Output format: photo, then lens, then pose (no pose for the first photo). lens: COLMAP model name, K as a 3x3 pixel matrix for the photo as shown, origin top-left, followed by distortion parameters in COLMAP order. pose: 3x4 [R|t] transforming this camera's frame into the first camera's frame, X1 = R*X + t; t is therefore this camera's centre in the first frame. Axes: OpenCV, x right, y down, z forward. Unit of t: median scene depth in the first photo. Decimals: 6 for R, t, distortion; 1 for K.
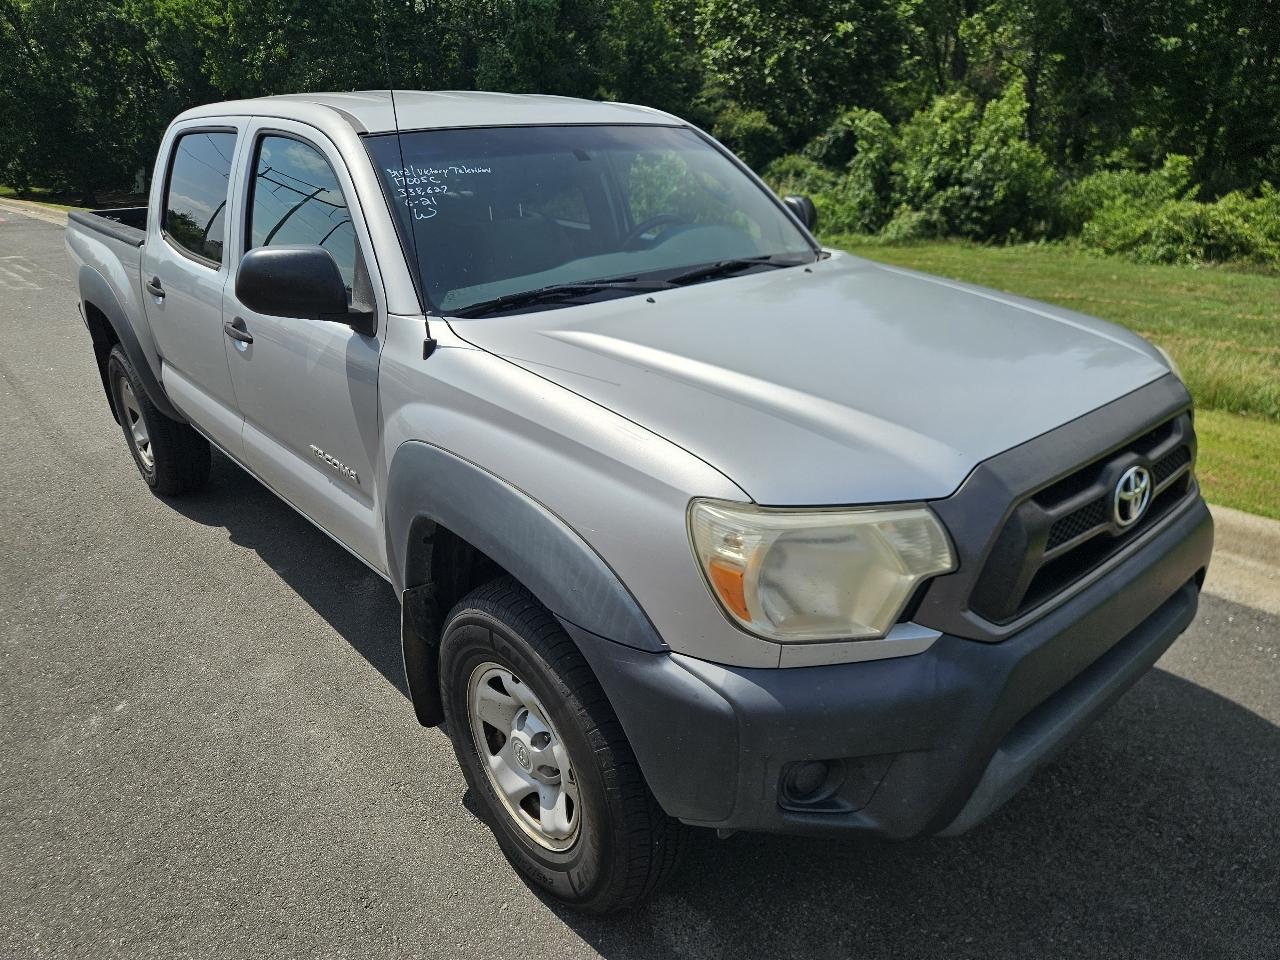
lens RADIAL K [[873.7, 0, 624.4], [0, 873.7, 499.2], [0, 0, 1]] dist [0.061865, -0.051588]
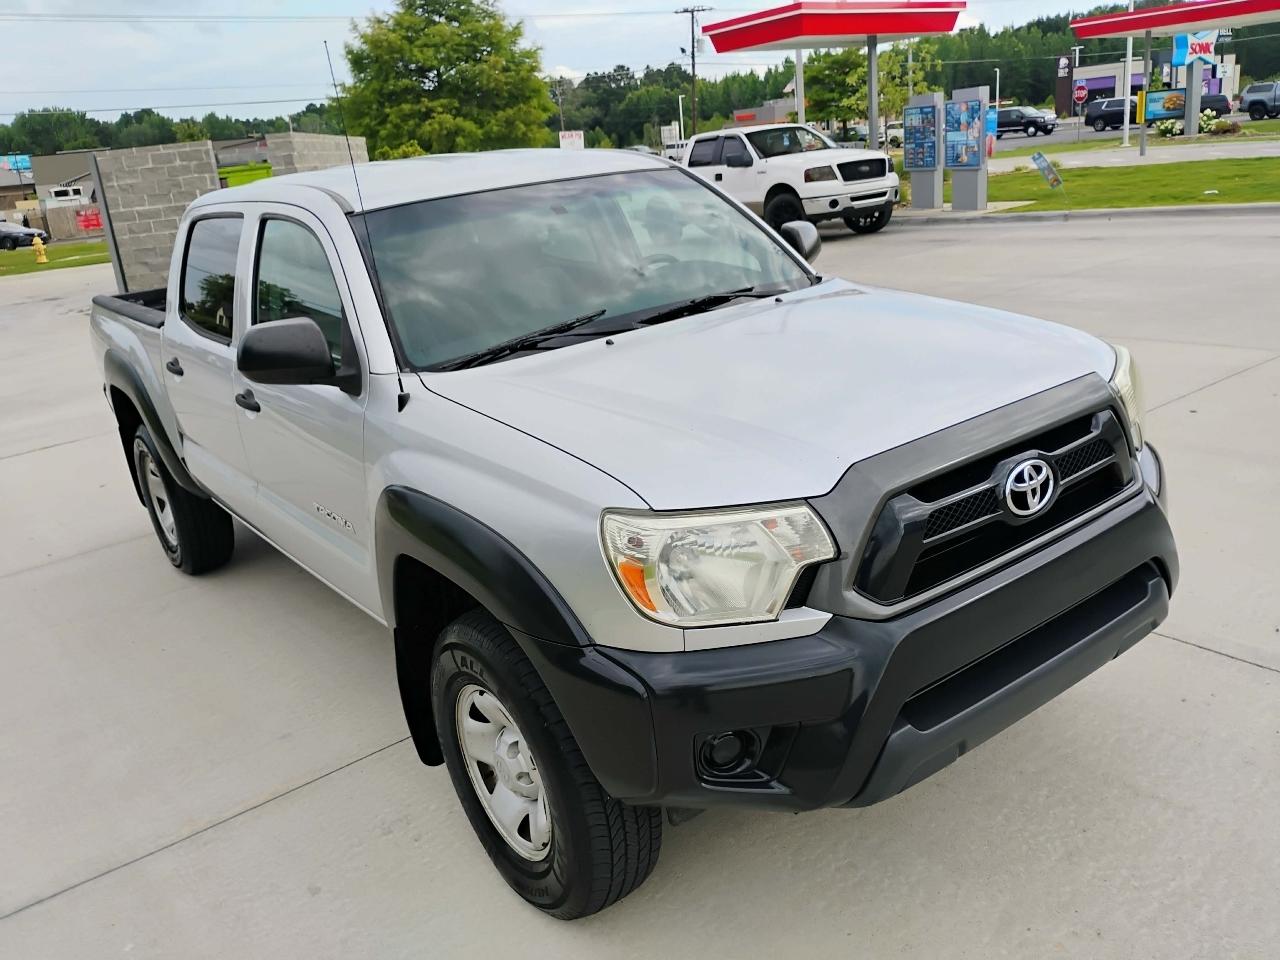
lens RADIAL K [[1068.4, 0, 641.5], [0, 1068.4, 480.5], [0, 0, 1]] dist [0.085131, -0.120119]
pose [[0.993605, -0.069548, -0.088950, 0.176095], [0.061461, 0.993986, -0.090629, 0.062946], [0.094718, 0.084582, 0.991904, -0.285347]]
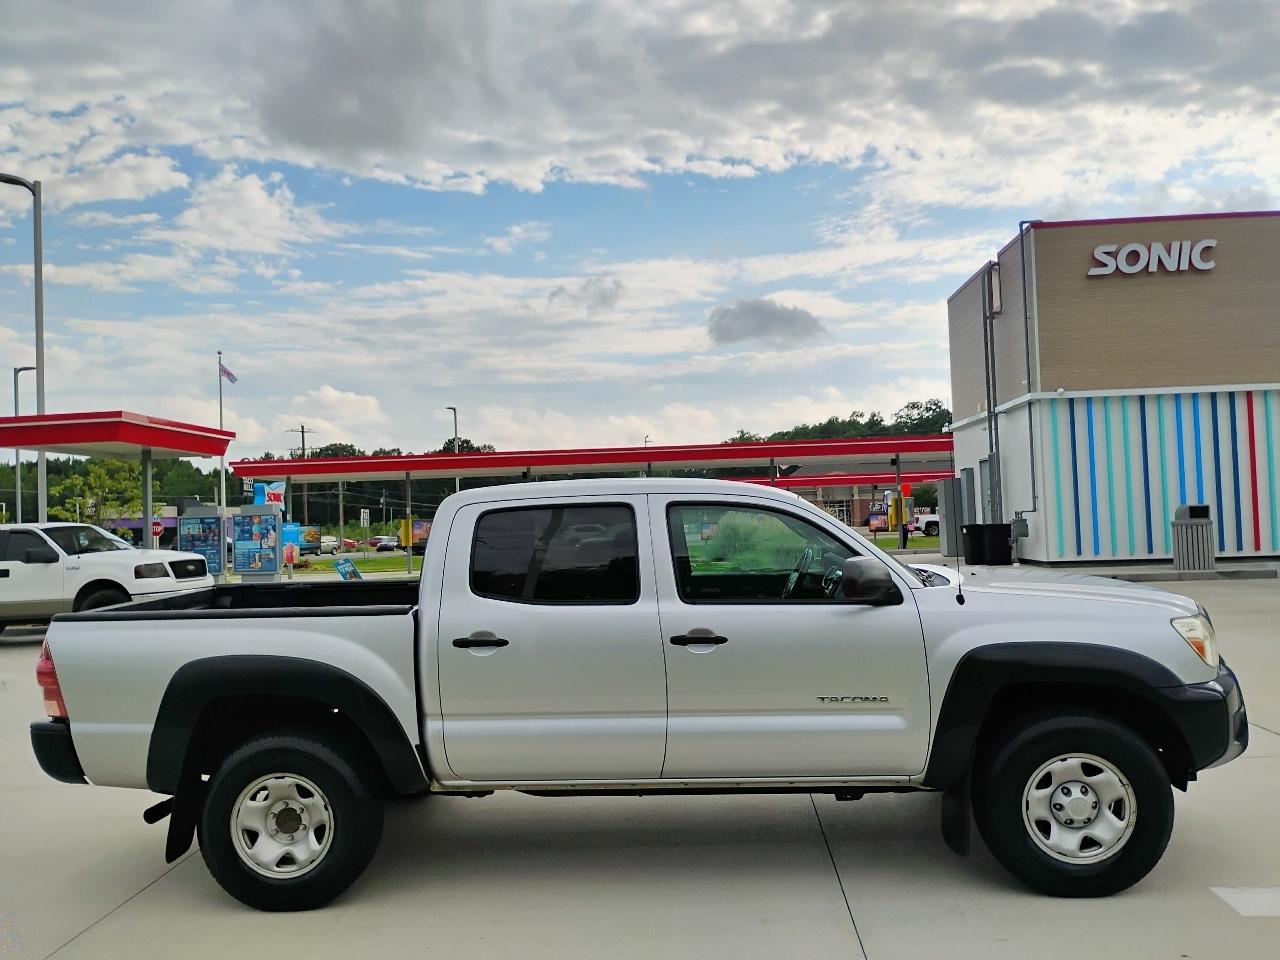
lens RADIAL K [[1080.1, 0, 644.7], [0, 1080.1, 484.5], [0, 0, 1]] dist [0.006831, 0.009696]
pose [[0.695488, -0.002239, 0.718534, -2.180401], [0.308806, 0.903866, -0.296085, 0.070021], [-0.648795, 0.427811, 0.629319, -0.089041]]
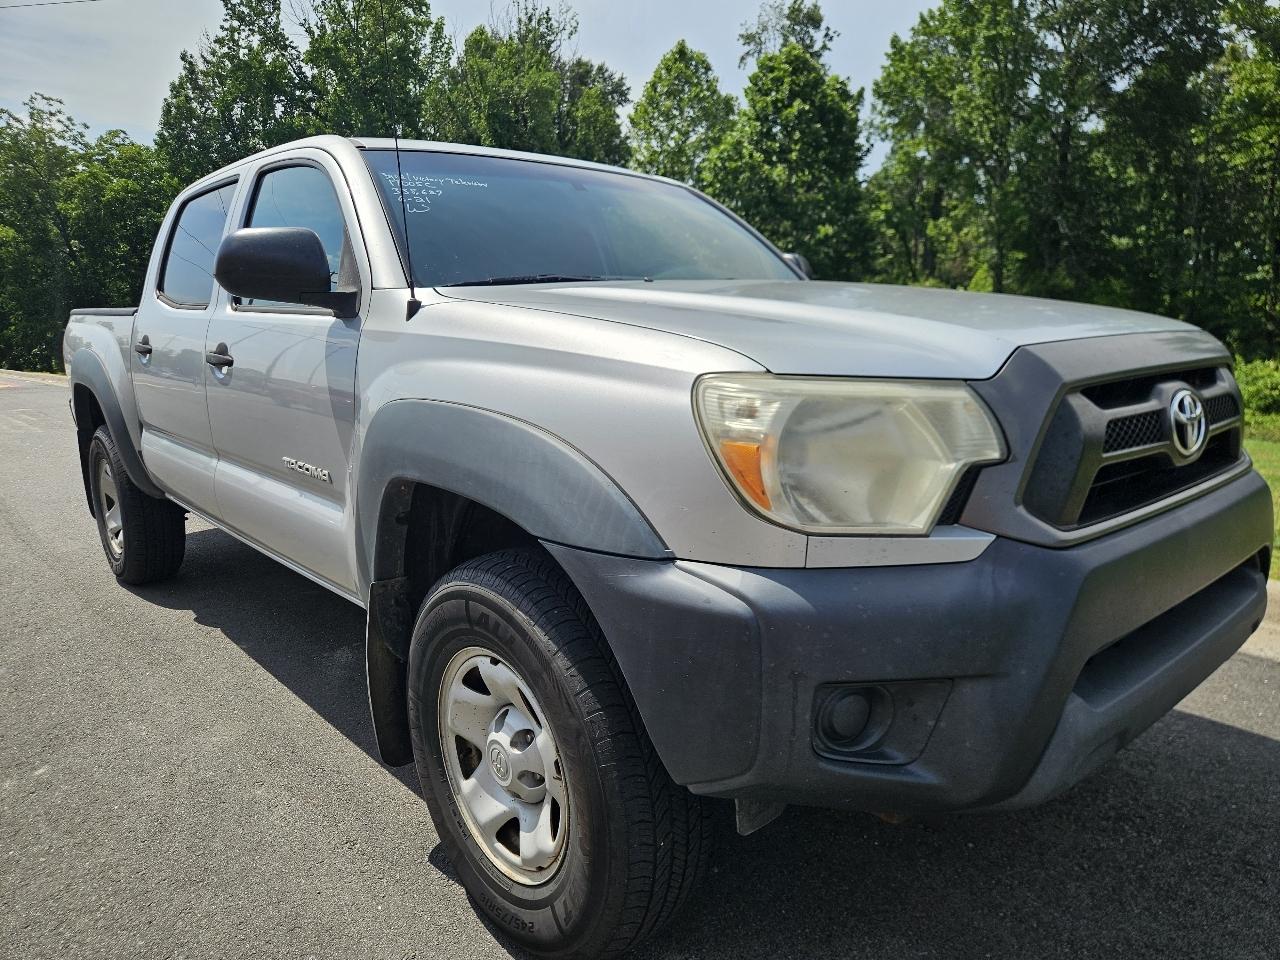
lens RADIAL K [[875.4, 0, 630.7], [0, 875.4, 480.6], [0, 0, 1]] dist [0.061761, -0.056894]
pose [[0.999956, -0.001588, 0.009193, 0.001068], [0.003558, 0.975846, -0.218432, 0.199032], [-0.008624, 0.218455, 0.975809, 0.112563]]
